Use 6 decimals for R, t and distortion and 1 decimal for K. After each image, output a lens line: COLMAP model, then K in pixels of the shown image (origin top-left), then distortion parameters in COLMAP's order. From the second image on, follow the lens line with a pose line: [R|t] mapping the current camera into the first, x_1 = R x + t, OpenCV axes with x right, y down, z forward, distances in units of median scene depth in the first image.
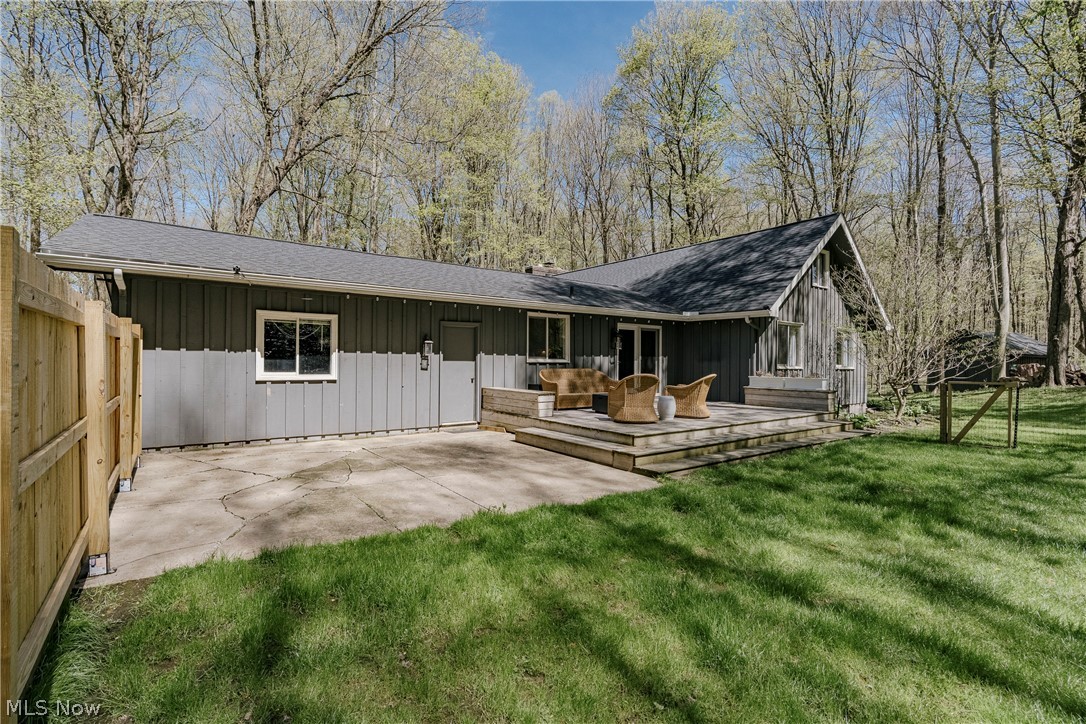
lens RADIAL K [[508.8, 0, 543.0], [0, 508.8, 362.0], [0, 0, 1]] dist [-0.002713, -0.000242]
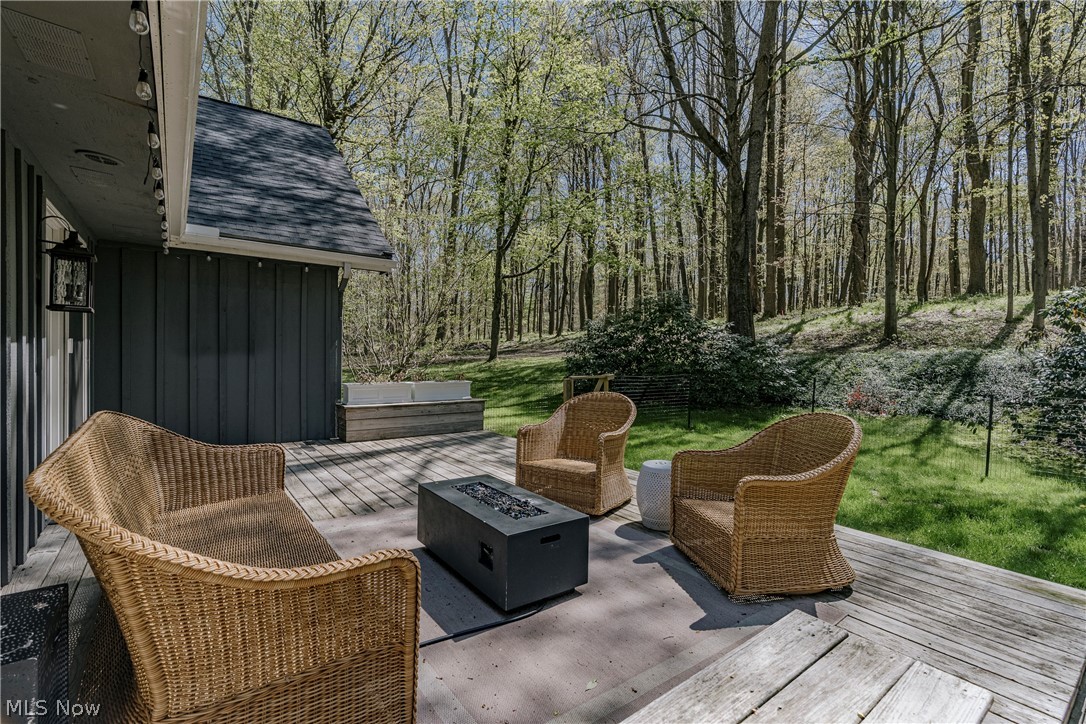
lens RADIAL K [[508.8, 0, 543.0], [0, 508.8, 362.0], [0, 0, 1]] dist [-0.002713, -0.000242]
pose [[-0.025071, -0.031721, 0.999182, -0.115327], [-0.016217, 0.999378, 0.031320, -0.015032], [-0.999554, -0.015418, -0.025570, 0.922445]]
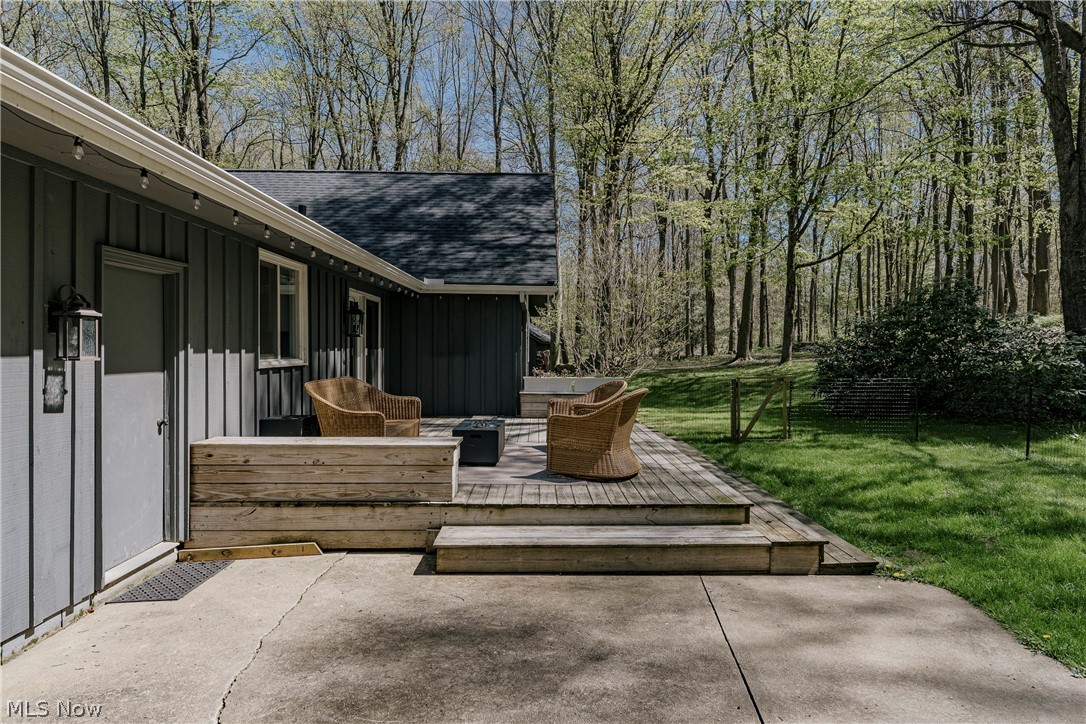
lens RADIAL K [[631.0, 0, 543.0], [0, 631.0, 362.0], [0, 0, 1]] dist [0.003724, 0.000065]
pose [[0.559450, -0.022662, 0.828554, -0.348337], [0.000081, 0.999628, 0.027287, -0.019878], [-0.828864, -0.015199, 0.559244, 0.546432]]
